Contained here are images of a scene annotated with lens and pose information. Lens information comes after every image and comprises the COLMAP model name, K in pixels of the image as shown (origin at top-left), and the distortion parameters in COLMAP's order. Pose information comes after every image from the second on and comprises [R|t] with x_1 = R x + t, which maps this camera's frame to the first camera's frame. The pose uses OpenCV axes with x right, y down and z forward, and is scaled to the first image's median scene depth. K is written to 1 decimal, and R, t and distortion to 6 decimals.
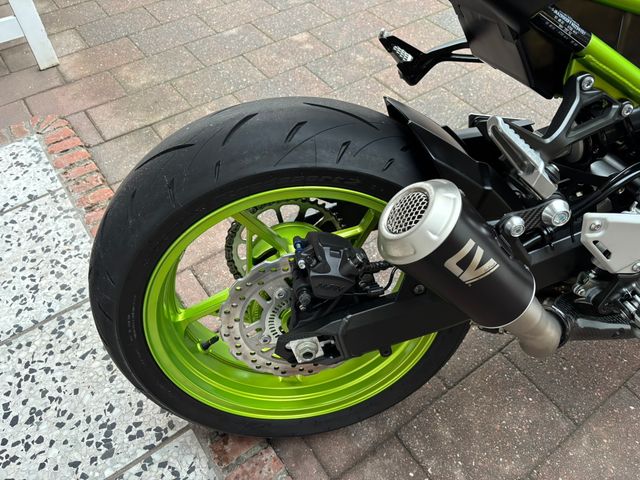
lens RADIAL K [[488.9, 0, 316.6], [0, 488.9, 237.8], [0, 0, 1]] dist [0.031859, -0.045482]
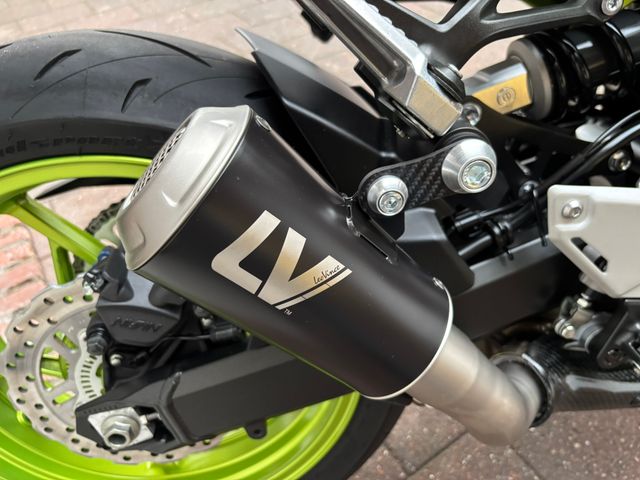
lens RADIAL K [[488.9, 0, 326.9], [0, 488.9, 238.5], [0, 0, 1]] dist [0.031859, -0.045482]
pose [[0.998747, -0.014387, -0.047924, 0.282588], [0.009759, 0.995386, -0.095450, 0.053233], [0.049076, 0.094863, 0.994280, 0.387572]]
